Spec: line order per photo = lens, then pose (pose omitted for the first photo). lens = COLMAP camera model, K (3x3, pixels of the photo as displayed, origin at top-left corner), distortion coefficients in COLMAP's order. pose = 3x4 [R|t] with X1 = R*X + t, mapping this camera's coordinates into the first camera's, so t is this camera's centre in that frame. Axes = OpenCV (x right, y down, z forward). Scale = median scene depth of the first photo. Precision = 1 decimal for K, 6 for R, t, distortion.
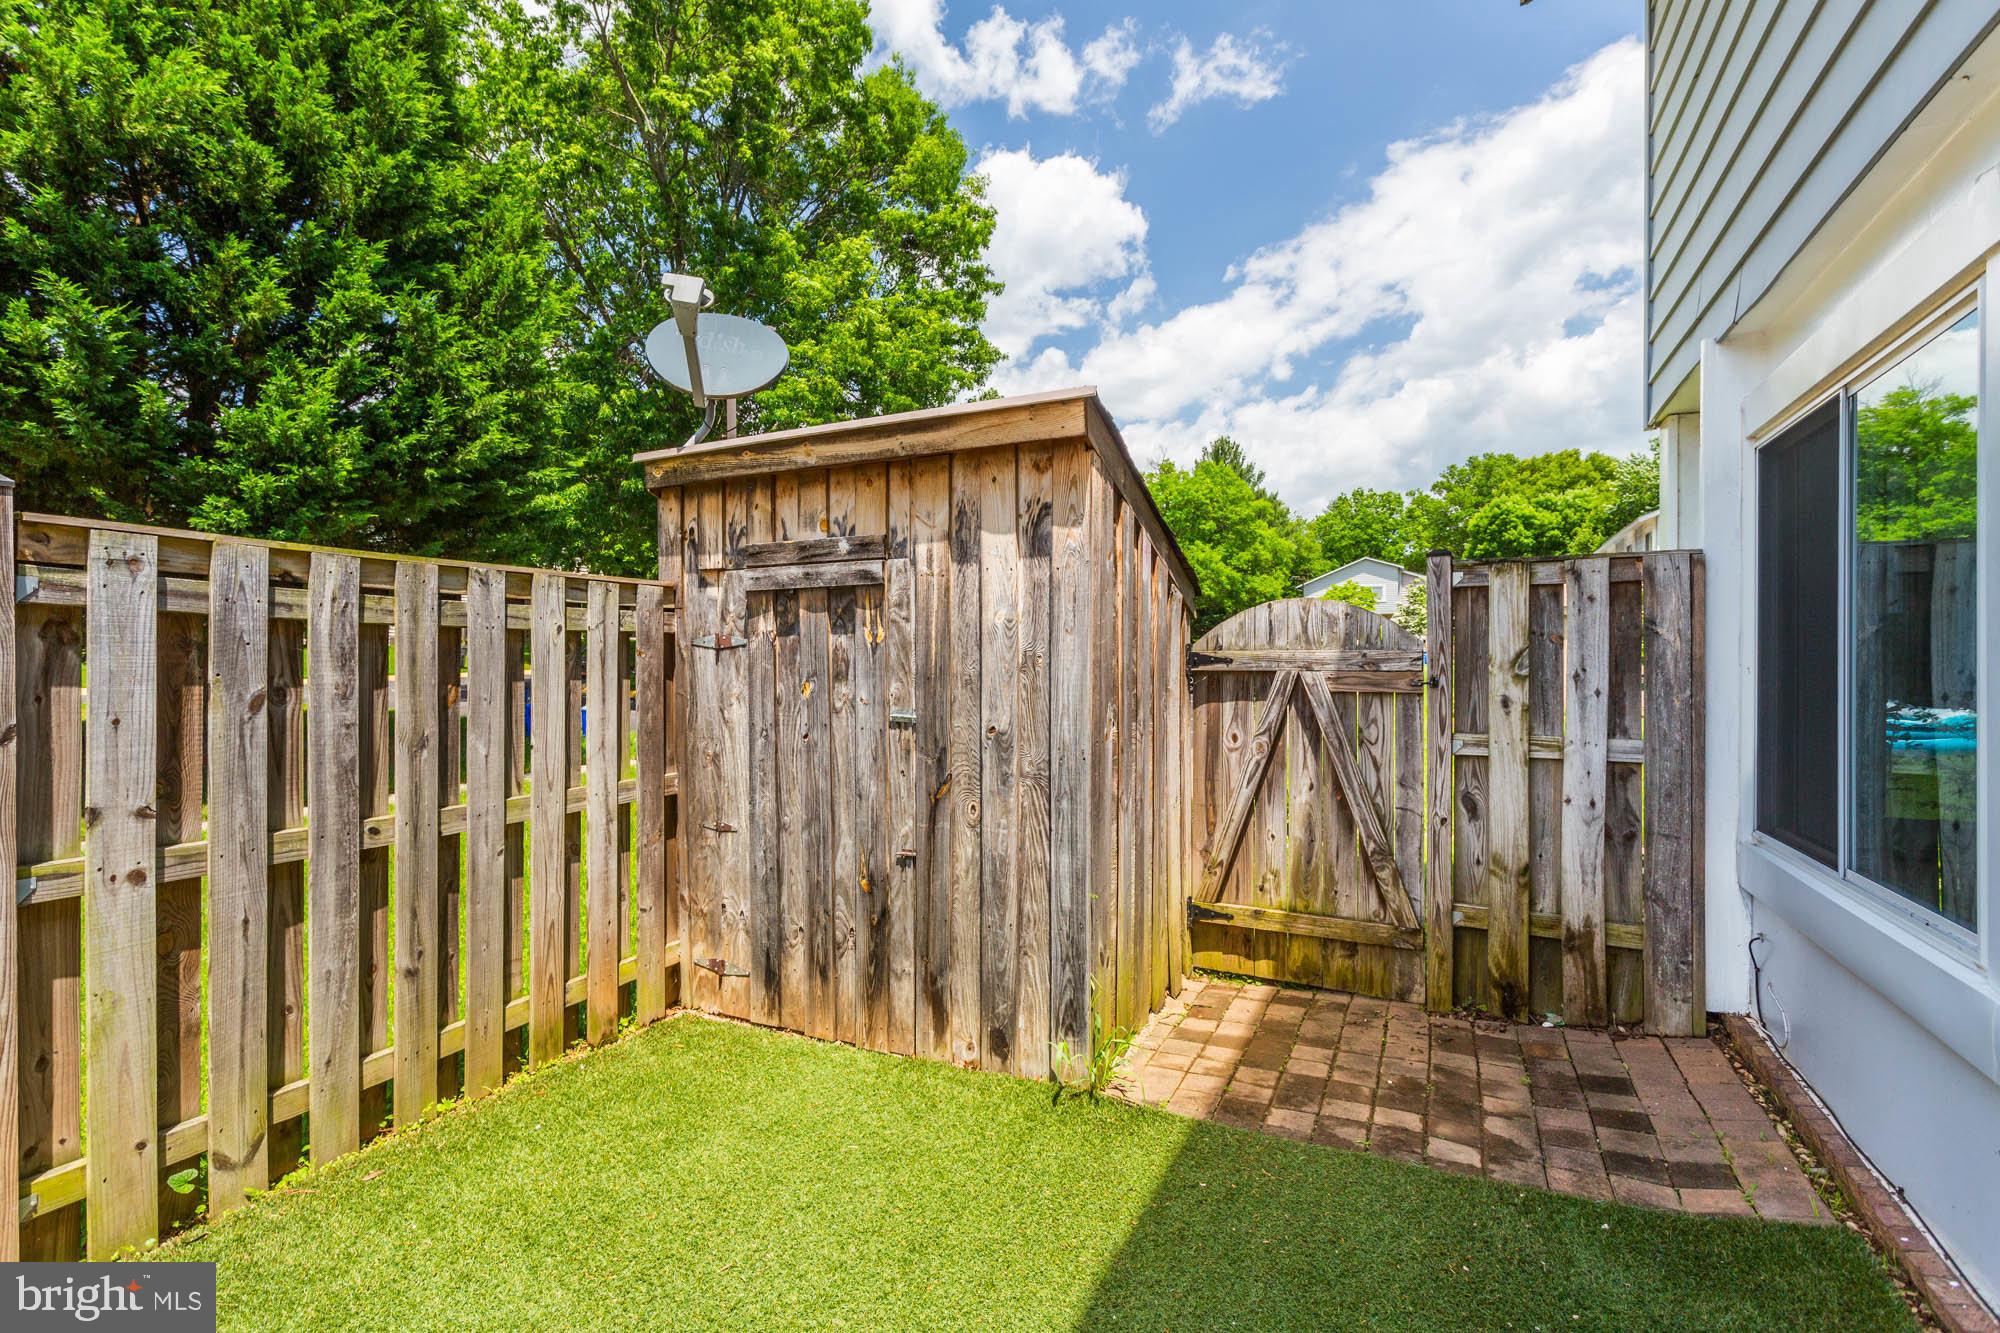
lens RADIAL K [[1037.5, 0, 1000.0], [0, 1037.5, 666.5], [0, 0, 1]] dist [0.002437, 0.000494]
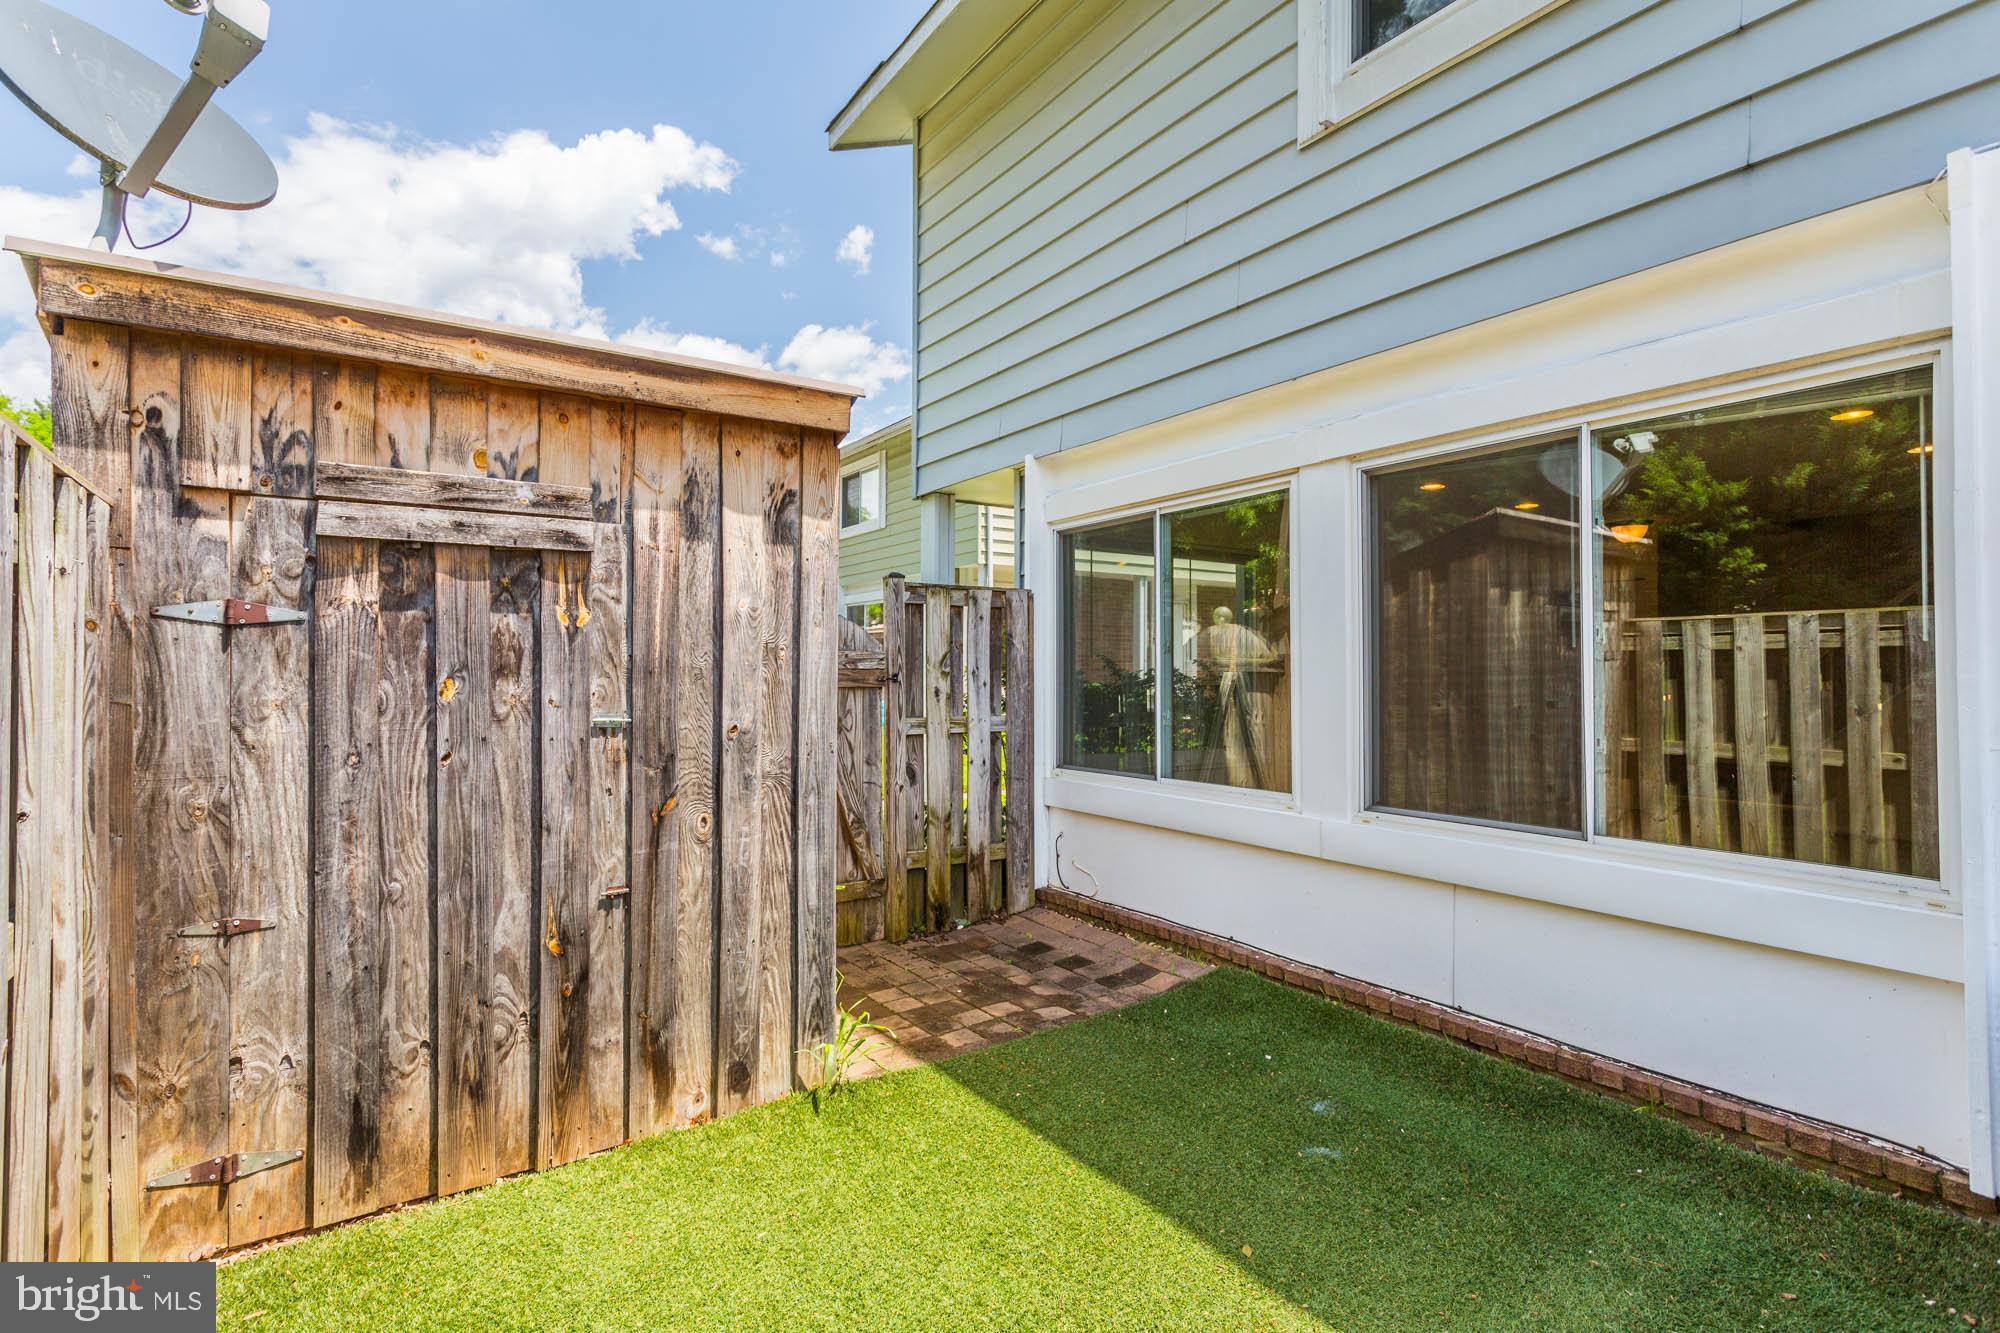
lens RADIAL K [[968.1, 0, 1001.9], [0, 968.1, 655.1], [0, 0, 1]] dist [0.002492, 0.001024]
pose [[0.444414, 0.018033, 0.895640, -0.623372], [0.005328, 0.999726, -0.022772, 0.016307], [-0.895806, 0.014892, 0.444196, 0.395006]]
